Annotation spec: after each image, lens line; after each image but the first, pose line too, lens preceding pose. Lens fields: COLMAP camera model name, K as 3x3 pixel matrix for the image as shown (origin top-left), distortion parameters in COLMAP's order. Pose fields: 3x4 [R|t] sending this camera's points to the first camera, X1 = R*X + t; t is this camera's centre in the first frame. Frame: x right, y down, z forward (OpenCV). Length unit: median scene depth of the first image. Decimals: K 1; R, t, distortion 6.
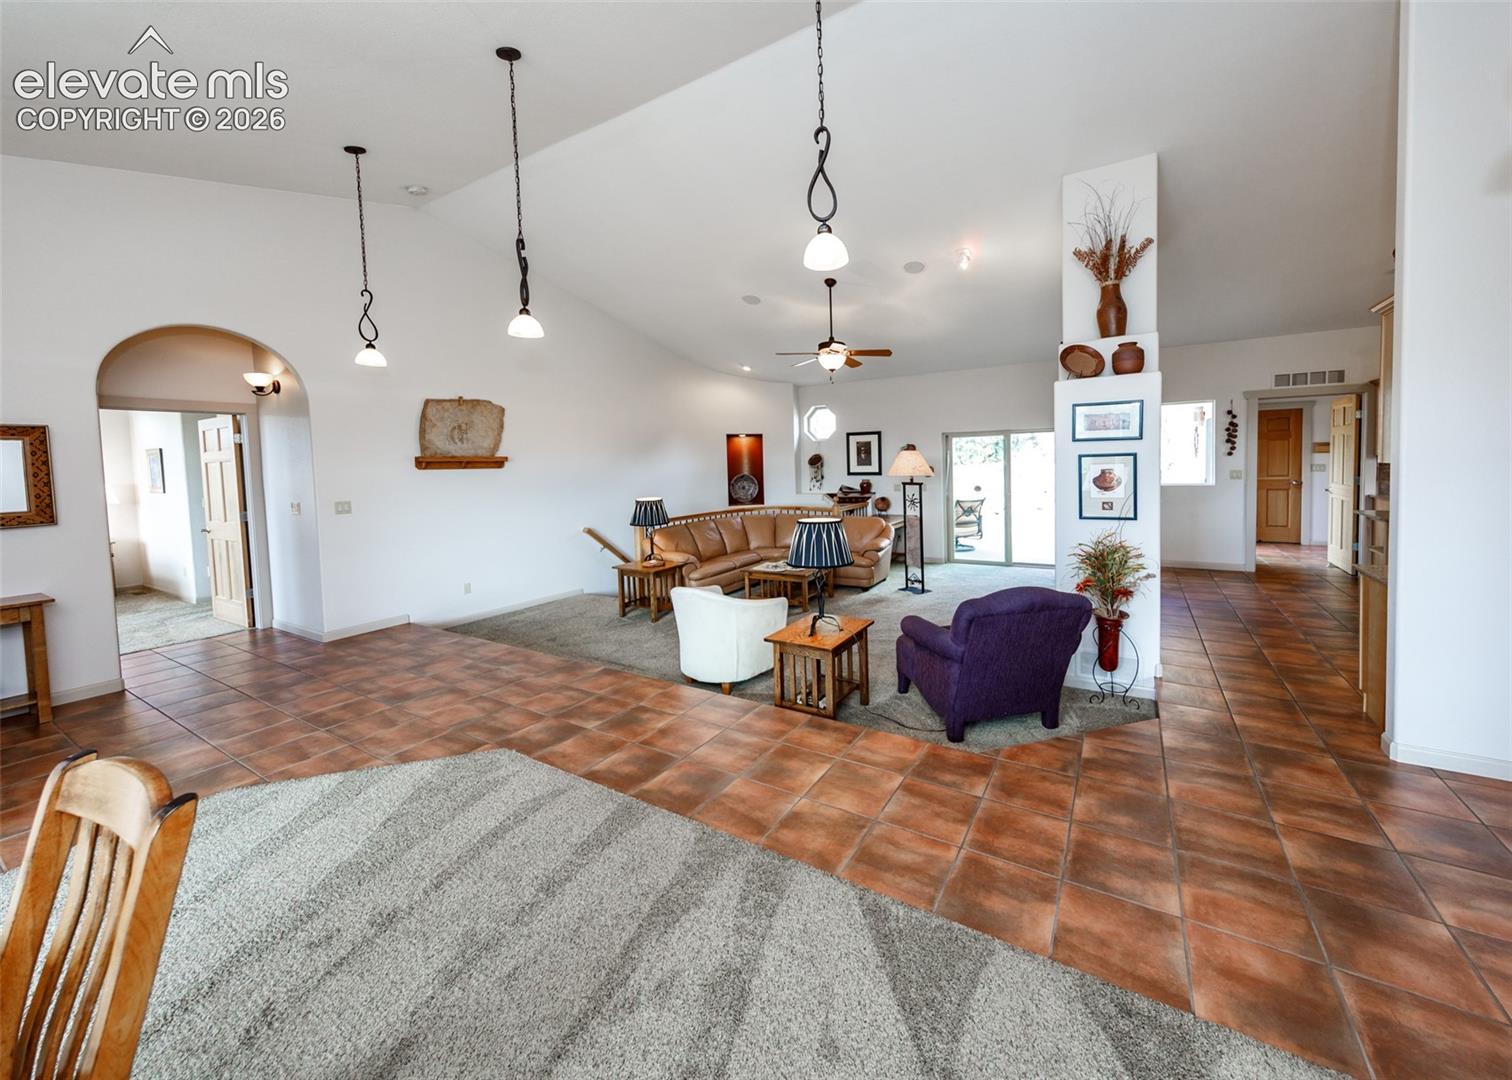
lens RADIAL K [[529.5, 0, 848.8], [0, 529.5, 485.6], [0, 0, 1]] dist [0.006883, -0.001016]
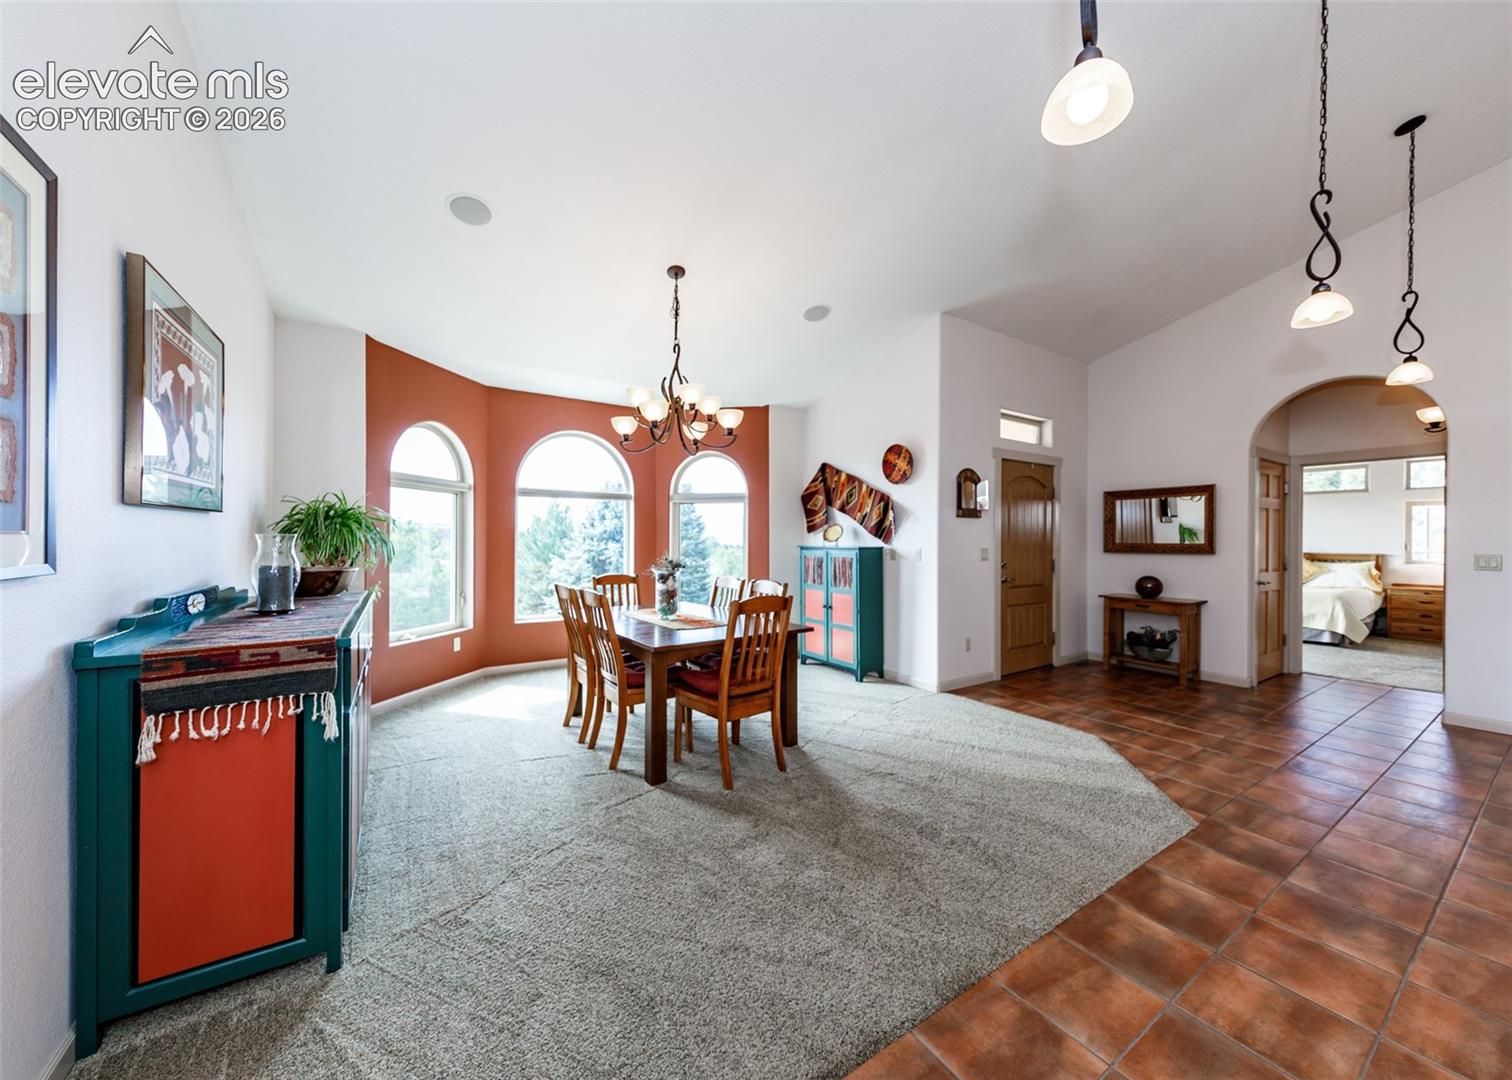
lens RADIAL K [[529.5, 0, 714.6], [0, 529.5, 540.3], [0, 0, 1]] dist [0.006883, -0.001016]
pose [[-0.527977, 0.026284, -0.848852, 0.246721], [-0.029961, 0.998322, 0.049547, 0.003807], [0.848730, 0.051592, -0.526304, 0.370632]]
